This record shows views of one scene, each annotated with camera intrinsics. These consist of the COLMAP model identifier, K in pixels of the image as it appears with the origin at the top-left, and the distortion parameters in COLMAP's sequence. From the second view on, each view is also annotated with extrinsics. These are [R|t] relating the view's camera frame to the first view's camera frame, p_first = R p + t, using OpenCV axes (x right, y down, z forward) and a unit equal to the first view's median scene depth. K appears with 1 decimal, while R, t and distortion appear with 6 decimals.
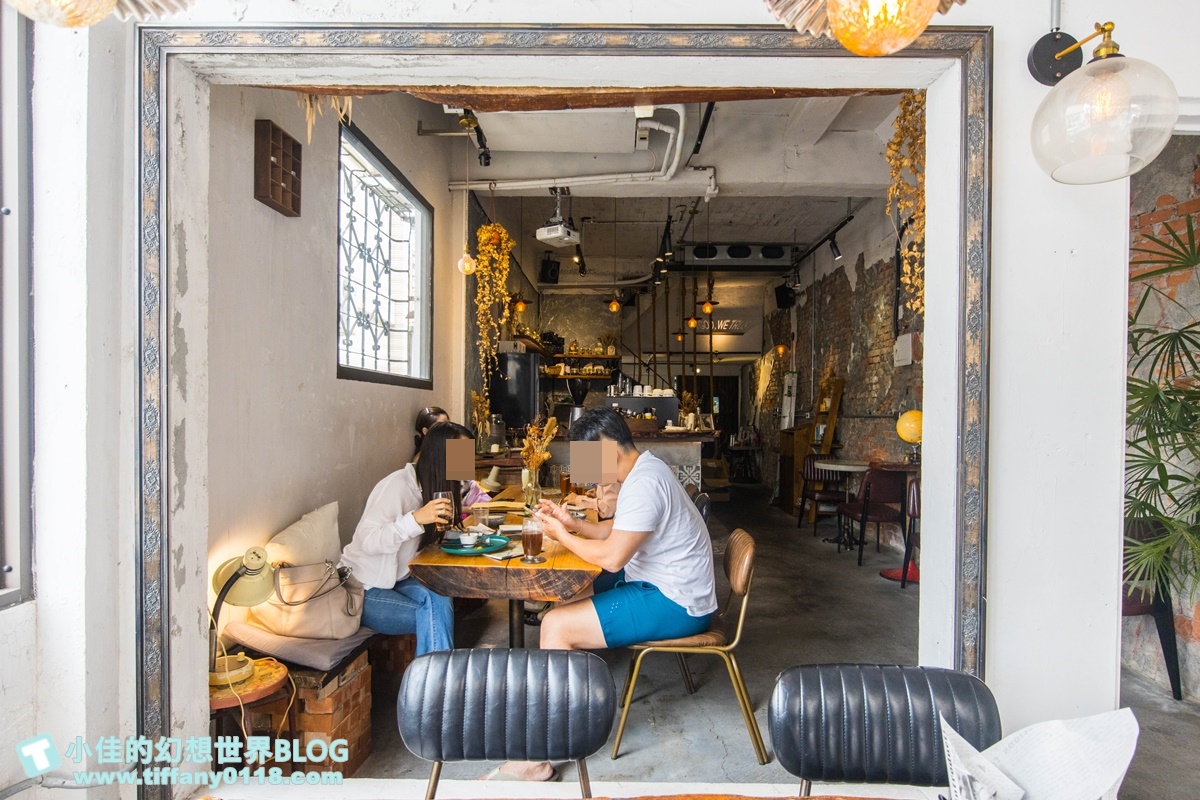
lens RADIAL K [[643.7, 0, 616.7], [0, 643.7, 425.2], [0, 0, 1]] dist [-0.034138, 0.000243]
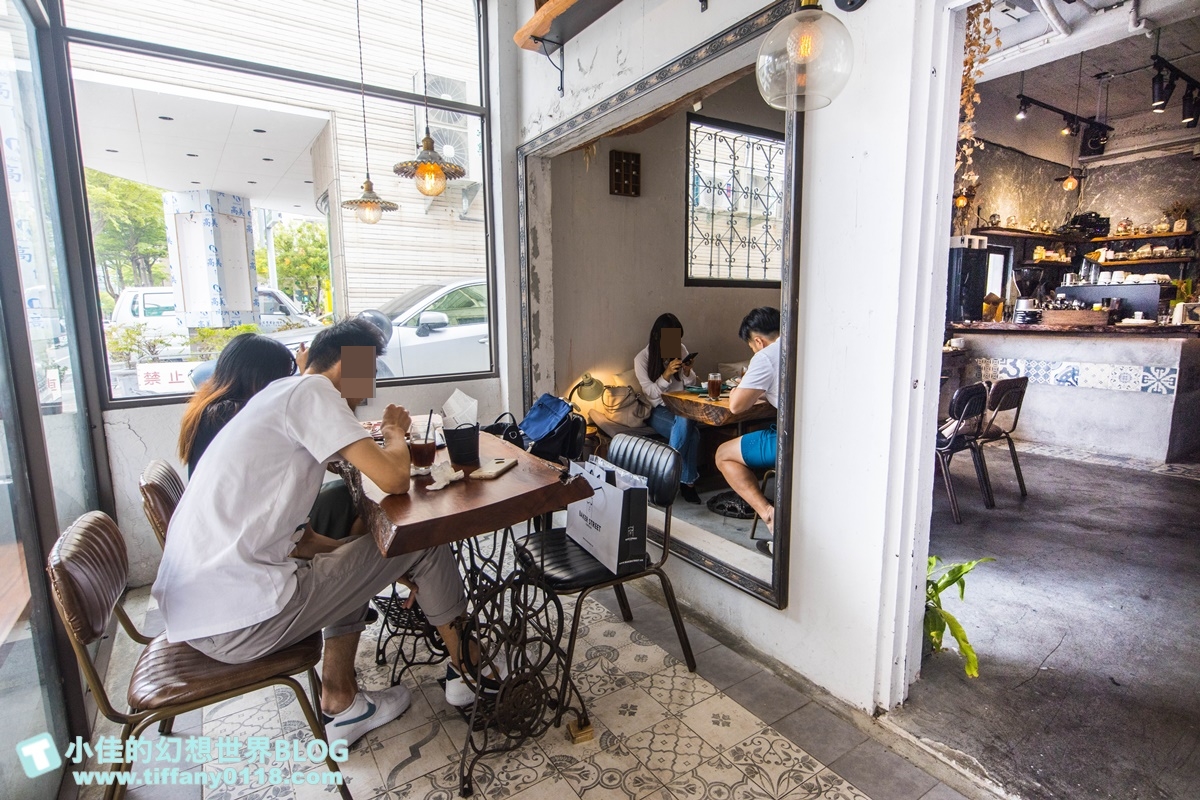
lens RADIAL K [[600.6, 0, 608.4], [0, 600.6, 398.0], [0, 0, 1]] dist [-0.006642, -0.000677]
pose [[0.545680, 0.104975, -0.831392, 0.246669], [-0.002804, 0.992346, 0.123457, 0.006478], [0.837989, -0.065037, 0.541798, -0.004732]]
